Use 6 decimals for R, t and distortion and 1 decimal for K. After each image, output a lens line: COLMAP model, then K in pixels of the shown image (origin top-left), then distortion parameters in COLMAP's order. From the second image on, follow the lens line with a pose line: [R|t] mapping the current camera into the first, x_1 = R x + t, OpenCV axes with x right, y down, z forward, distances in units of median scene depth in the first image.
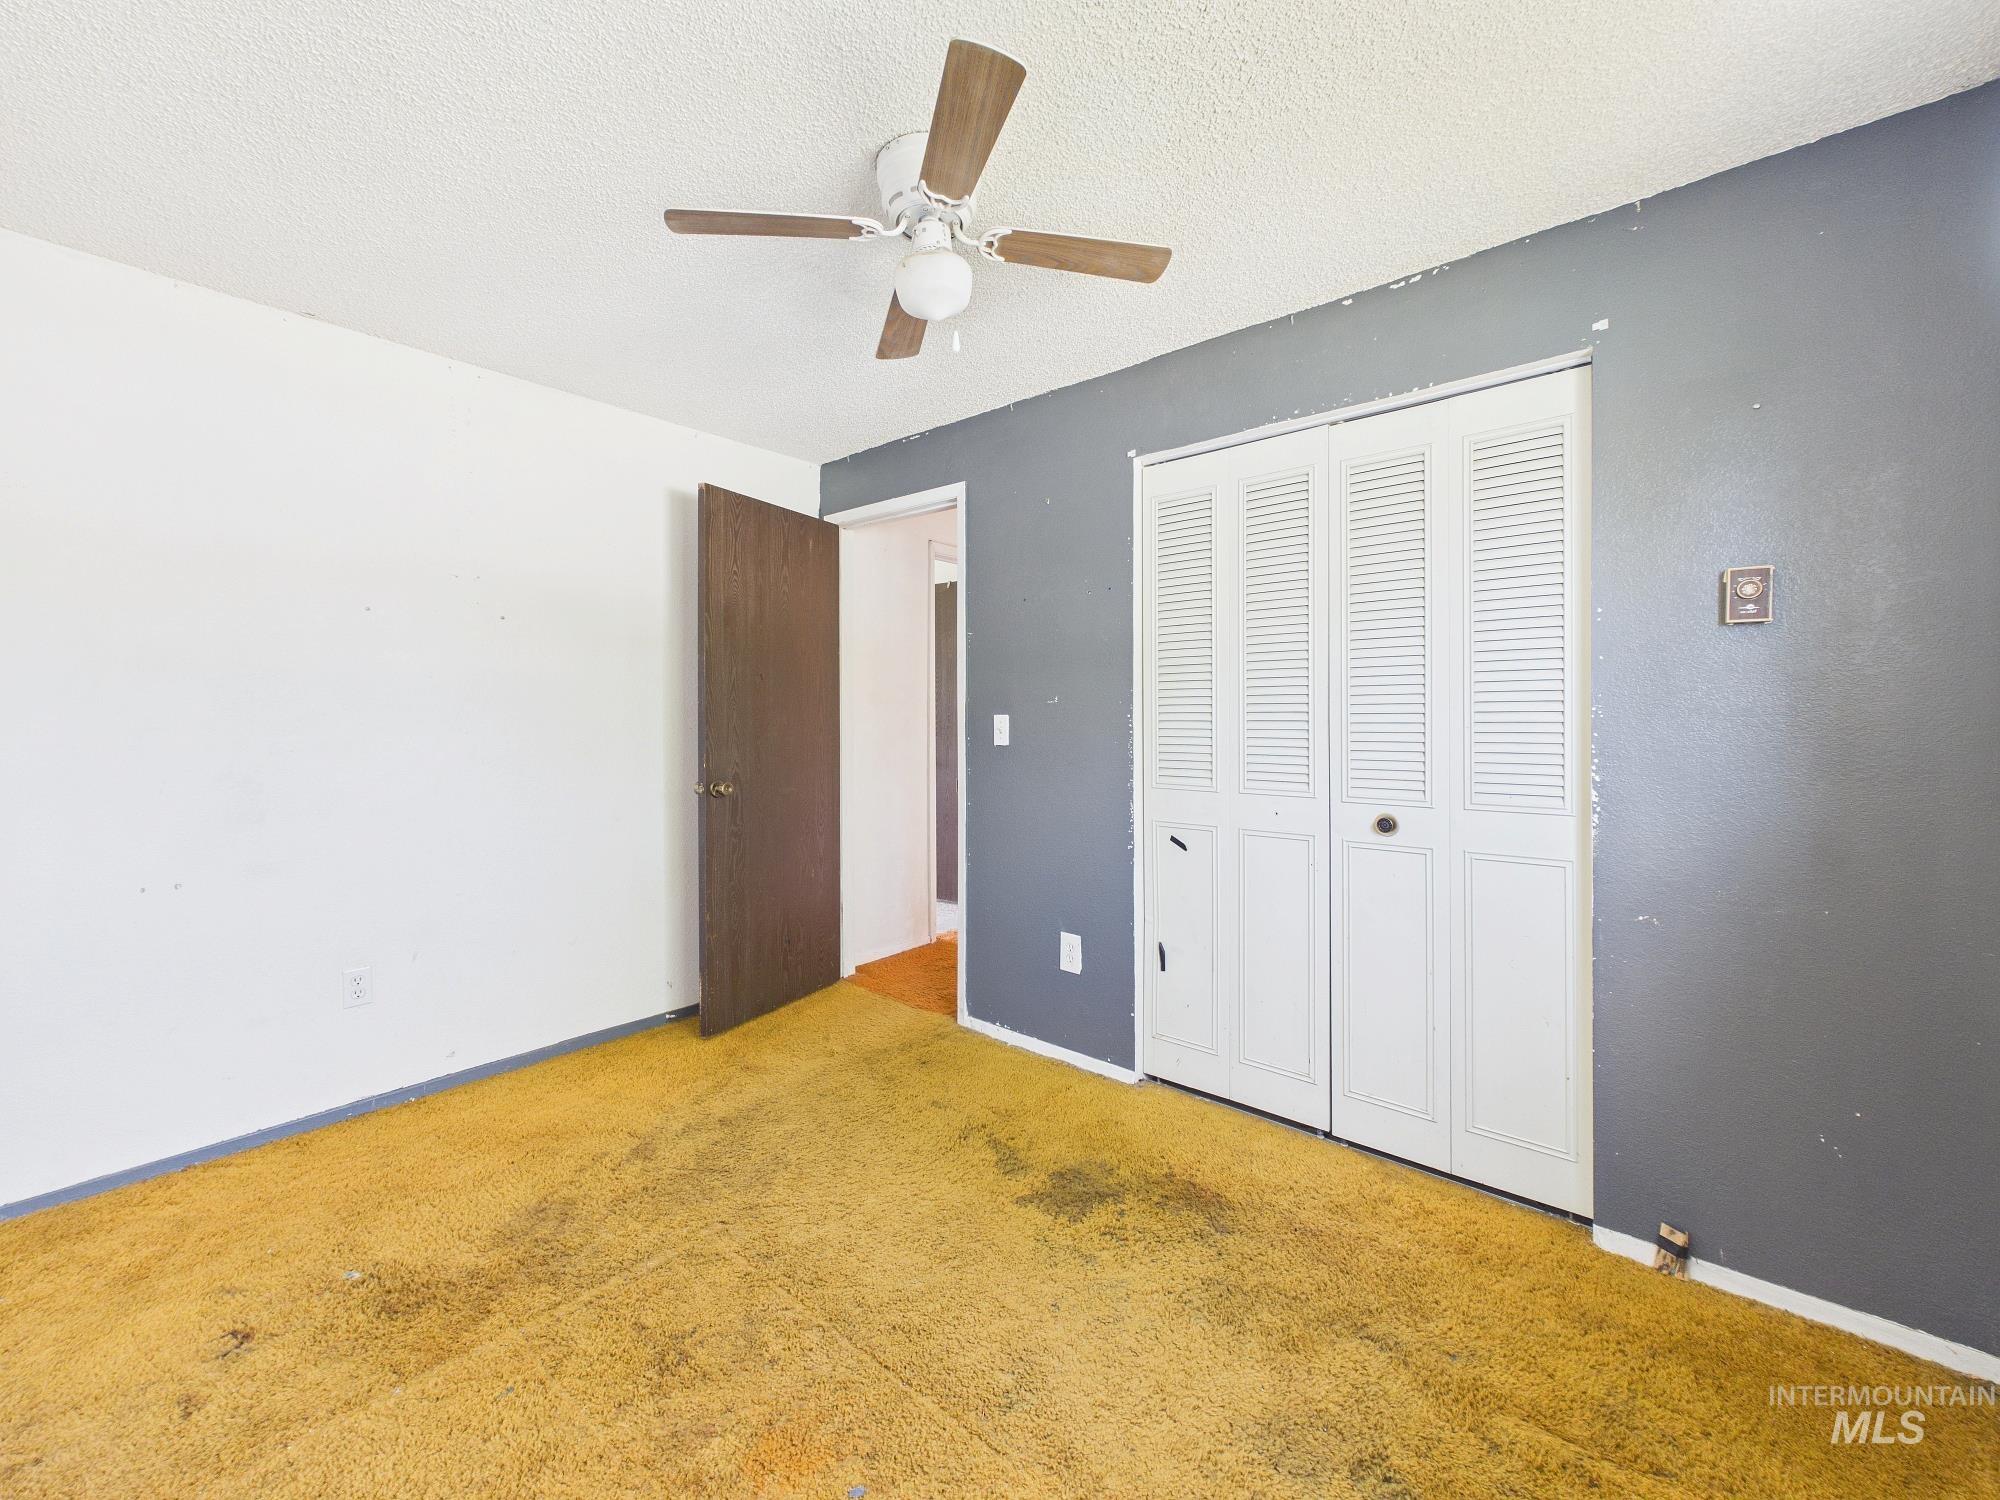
lens RADIAL K [[803.3, 0, 1002.2], [0, 803.3, 743.5], [0, 0, 1]] dist [0.001139, 0.000192]
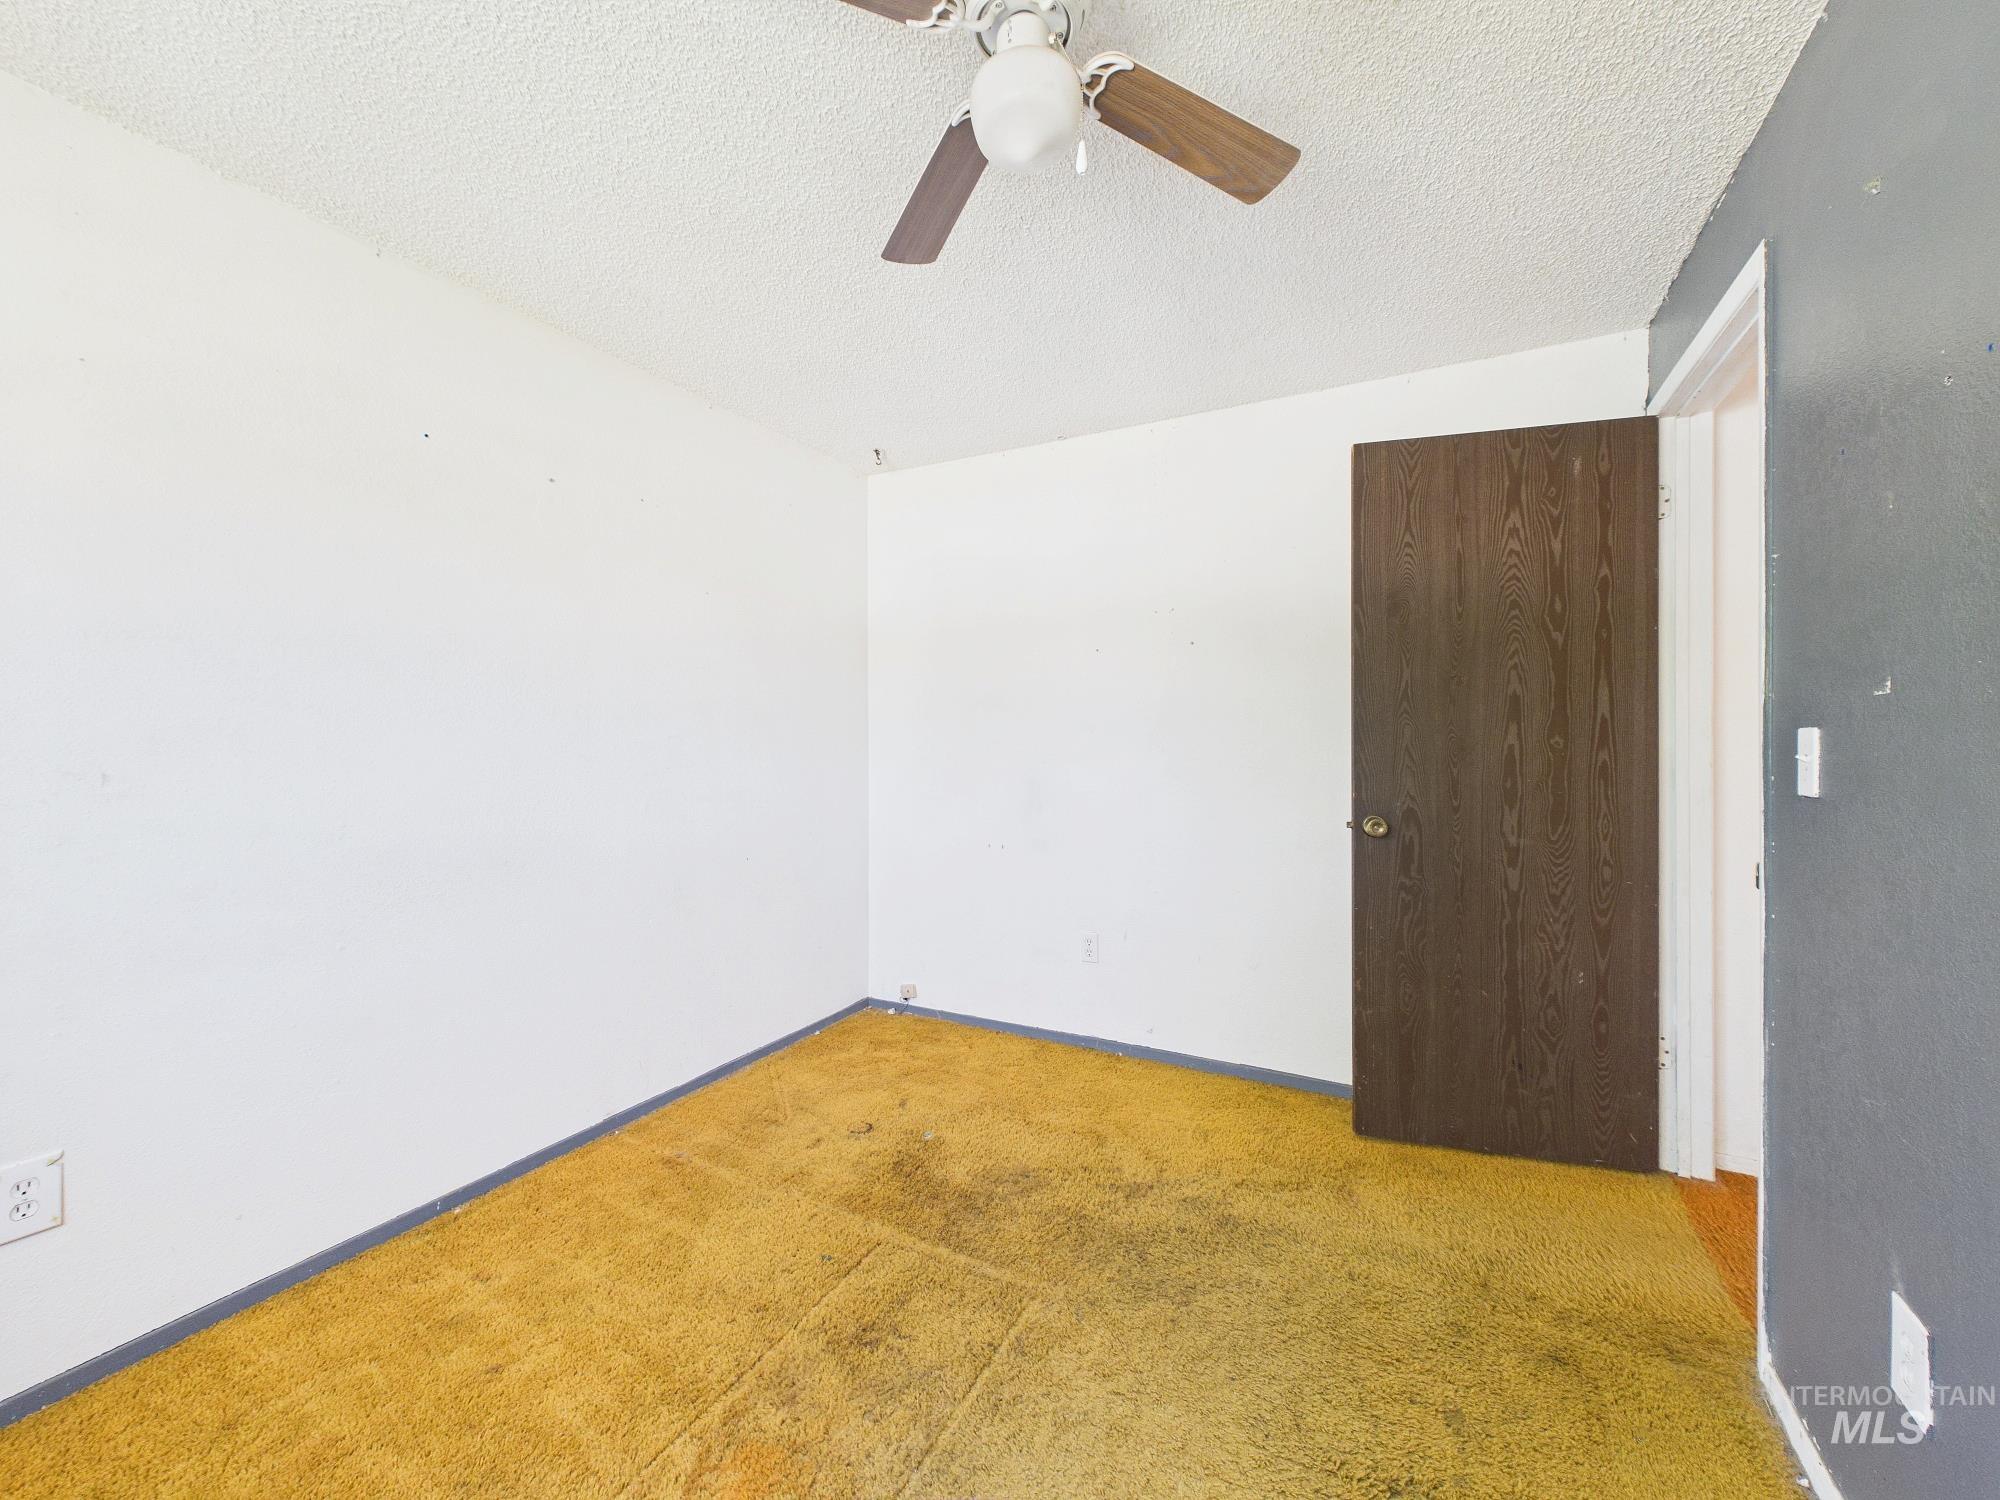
lens RADIAL K [[803.3, 0, 1002.2], [0, 803.3, 743.5], [0, 0, 1]] dist [0.001139, 0.000192]
pose [[0.191030, 0.006281, -0.981564, 0.351593], [-0.016047, 0.999866, 0.003275, -0.021733], [0.981453, 0.015126, 0.191105, 0.491461]]
